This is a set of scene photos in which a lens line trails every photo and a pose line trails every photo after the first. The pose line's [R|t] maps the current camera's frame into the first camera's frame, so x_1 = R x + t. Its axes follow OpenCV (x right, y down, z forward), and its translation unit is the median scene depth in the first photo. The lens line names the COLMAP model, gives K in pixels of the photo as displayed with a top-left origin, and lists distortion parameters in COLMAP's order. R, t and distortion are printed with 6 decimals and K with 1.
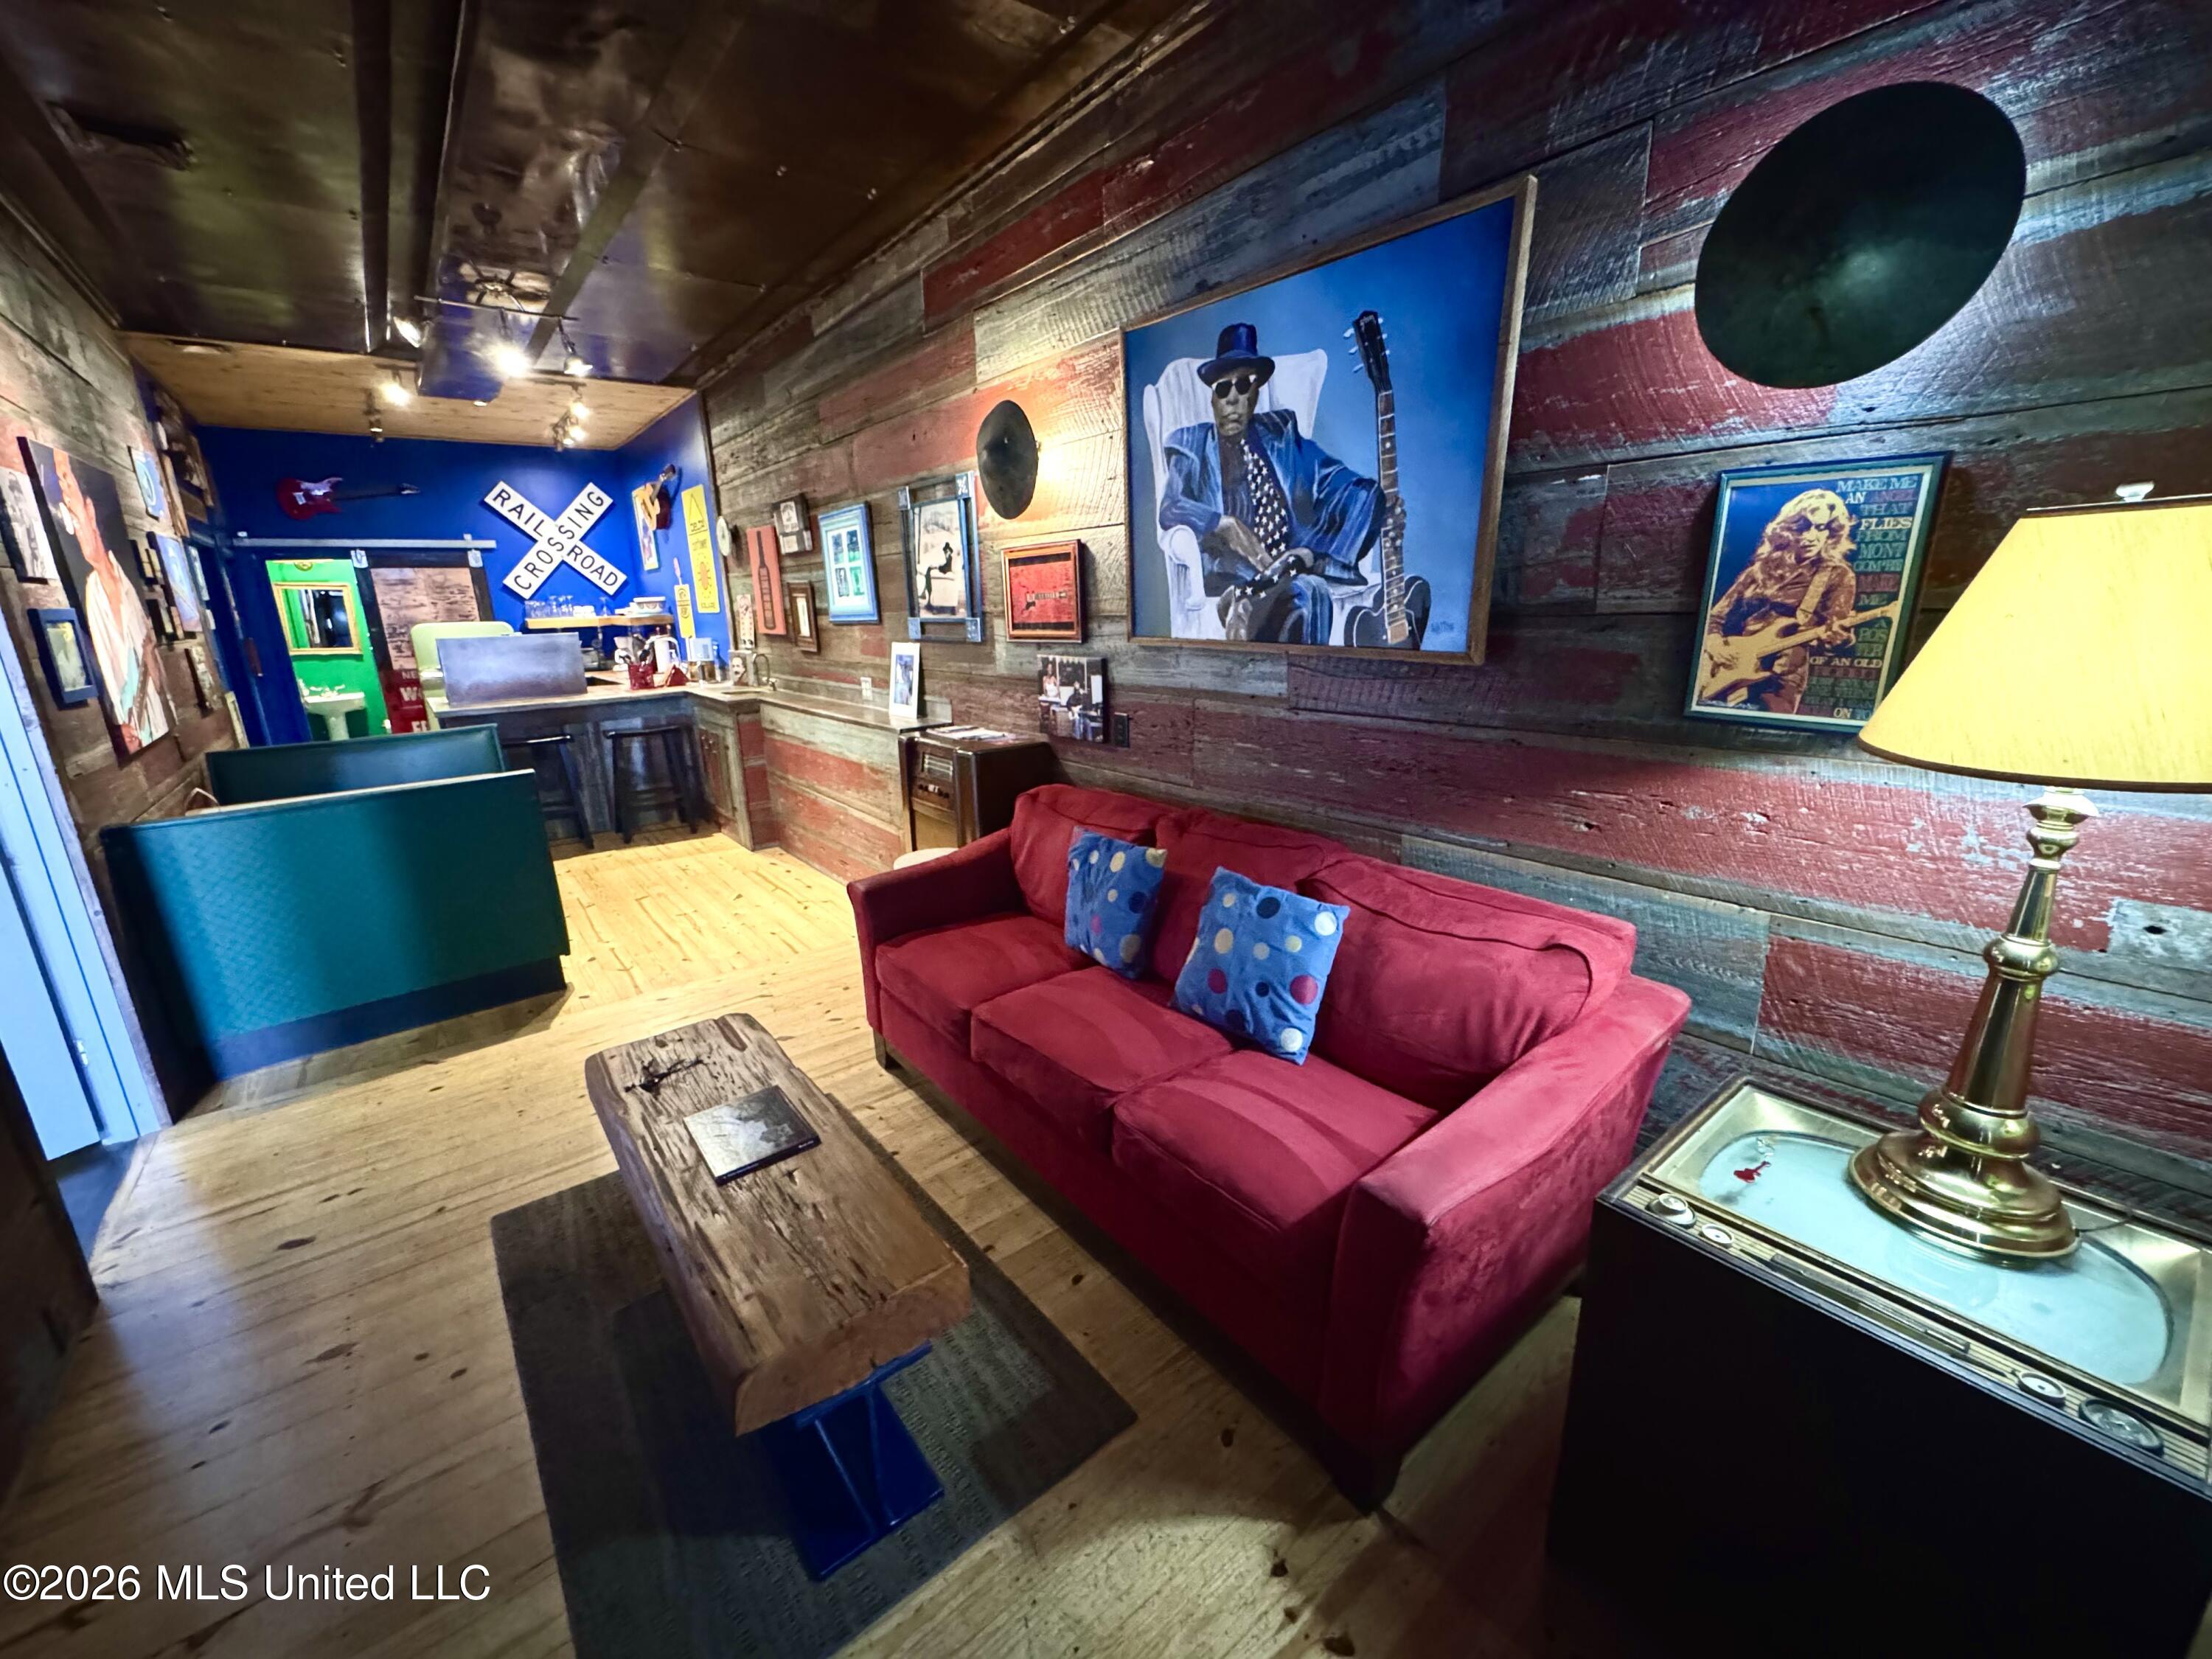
lens RADIAL K [[884.2, 0, 1101.5], [0, 884.2, 832.6], [0, 0, 1]] dist [-0.003008, 0.000174]
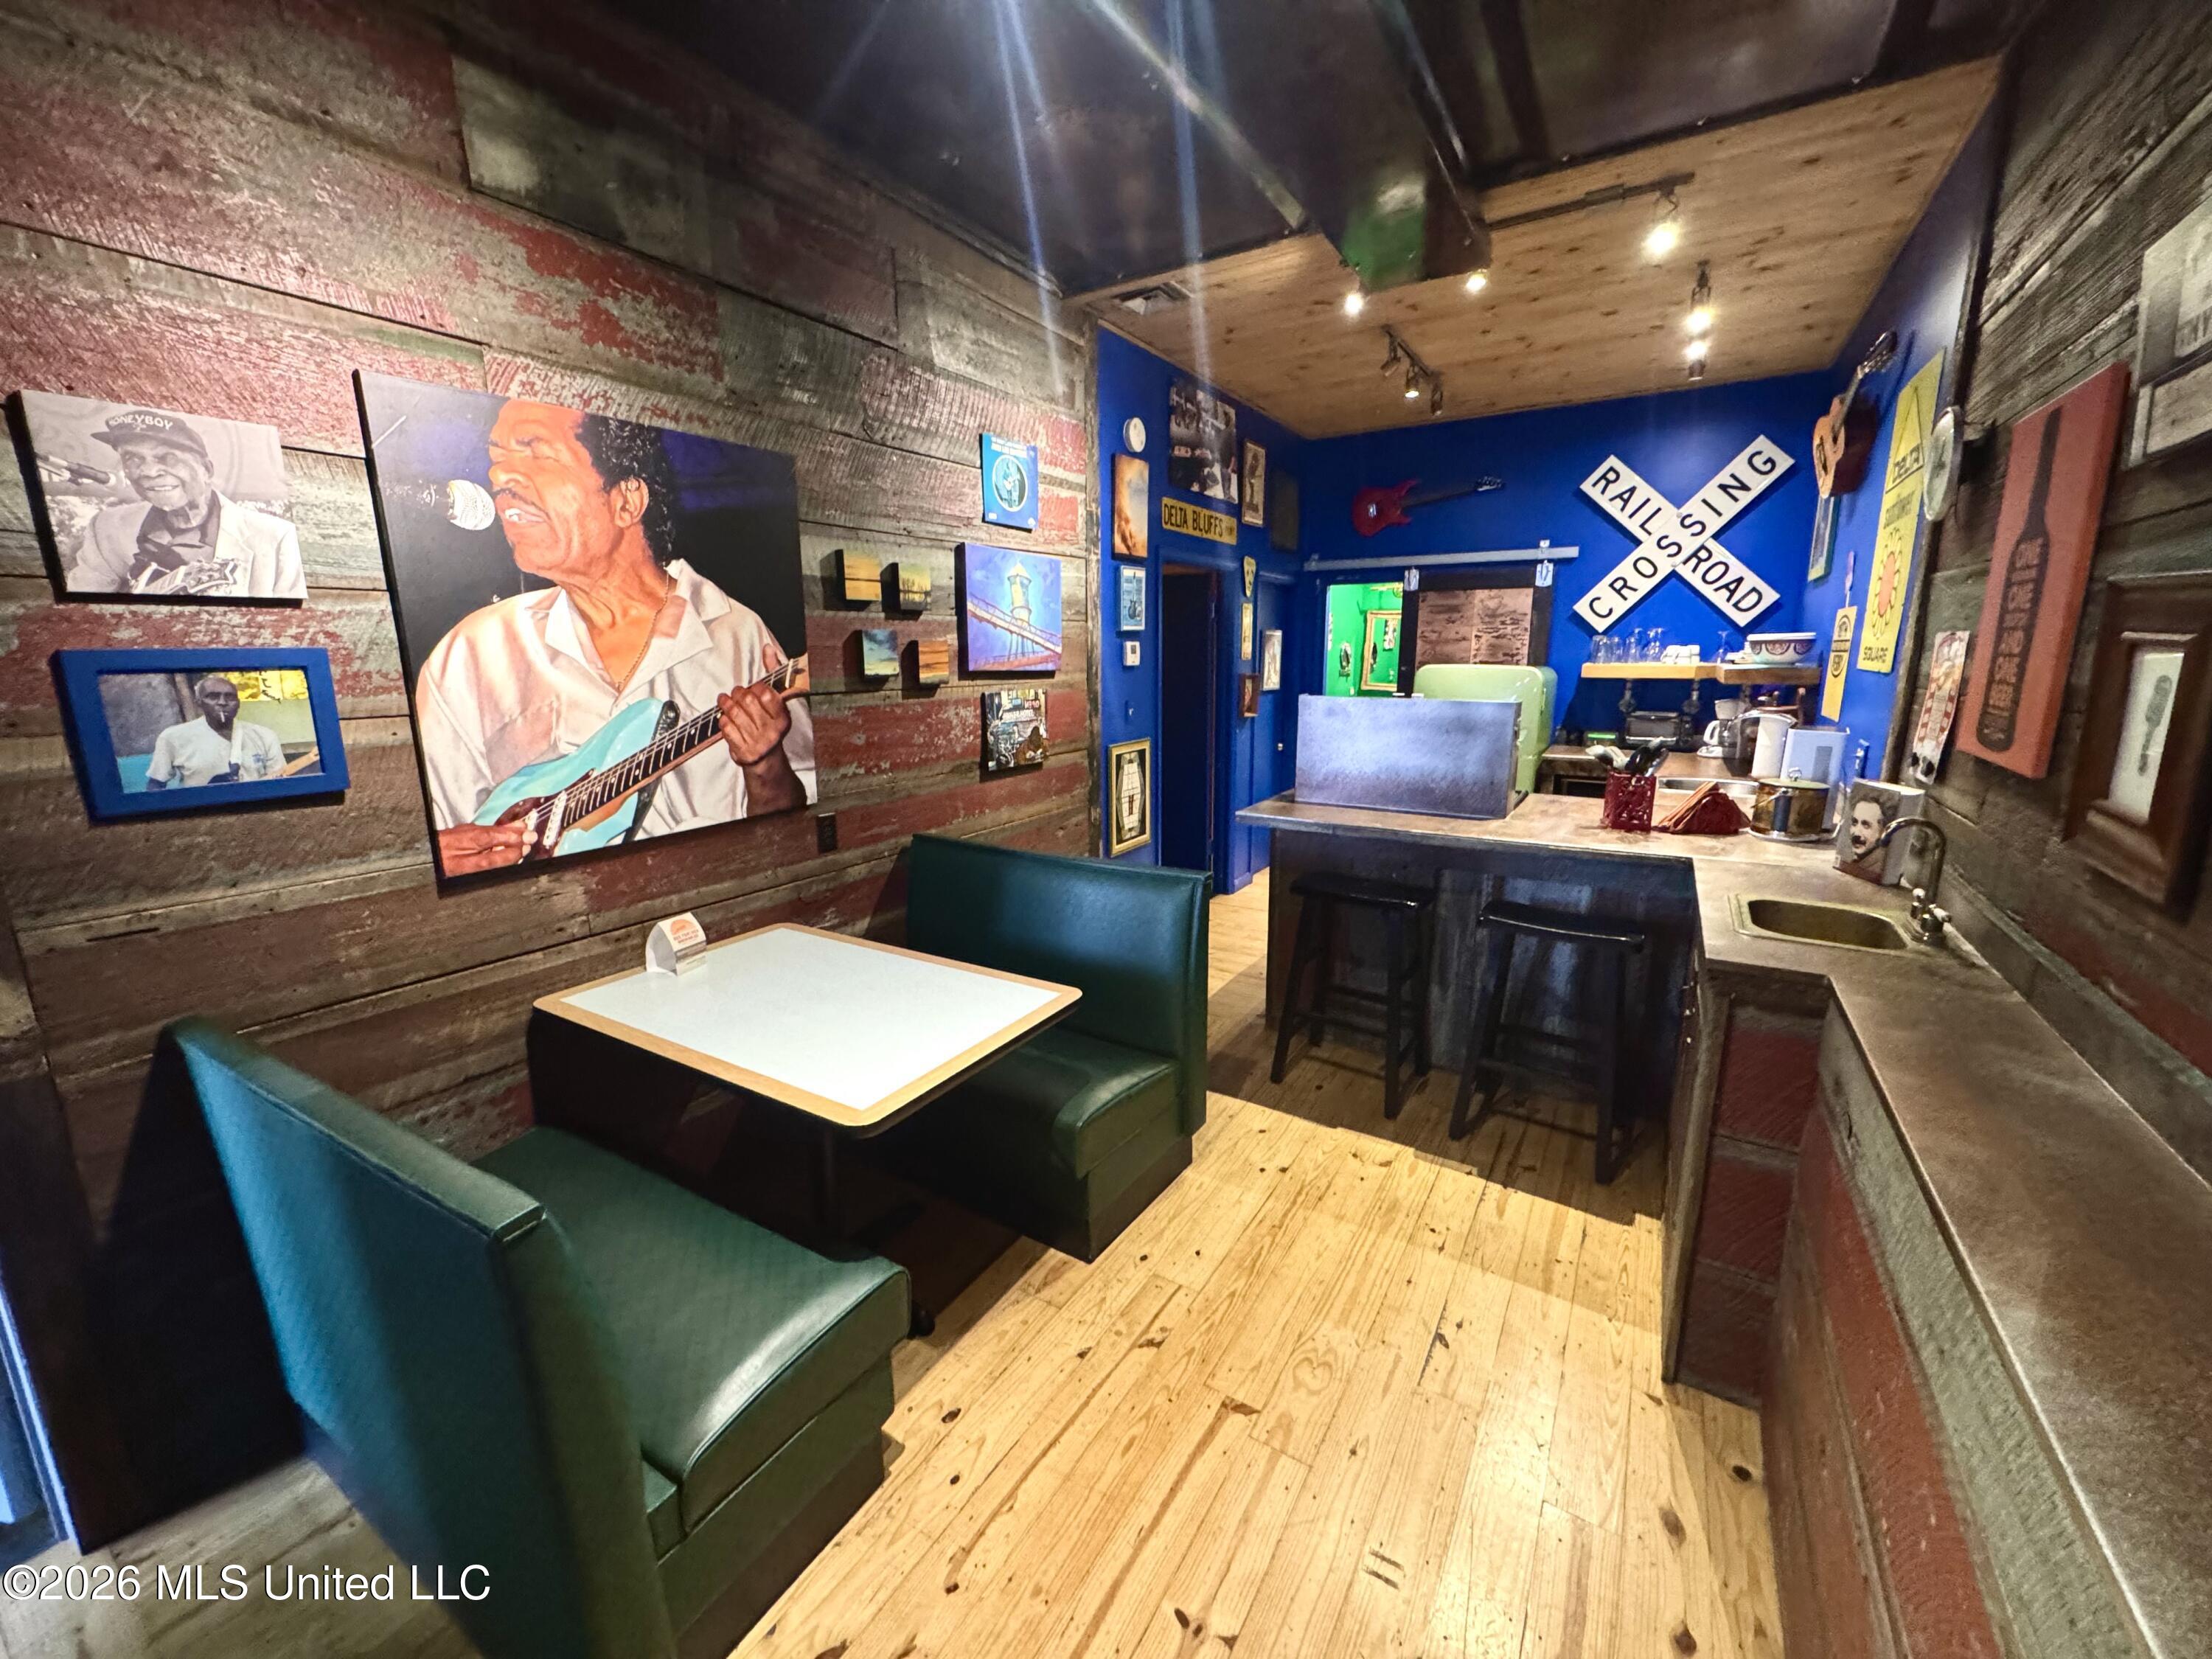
lens RADIAL K [[884.2, 0, 1104.5], [0, 884.2, 827.5], [0, 0, 1]] dist [-0.003008, 0.000174]
pose [[0.338860, 0.212604, -0.916501, -0.143348], [-0.247201, 0.960027, 0.131302, -0.122195], [0.907780, 0.182067, 0.377871, 0.449471]]
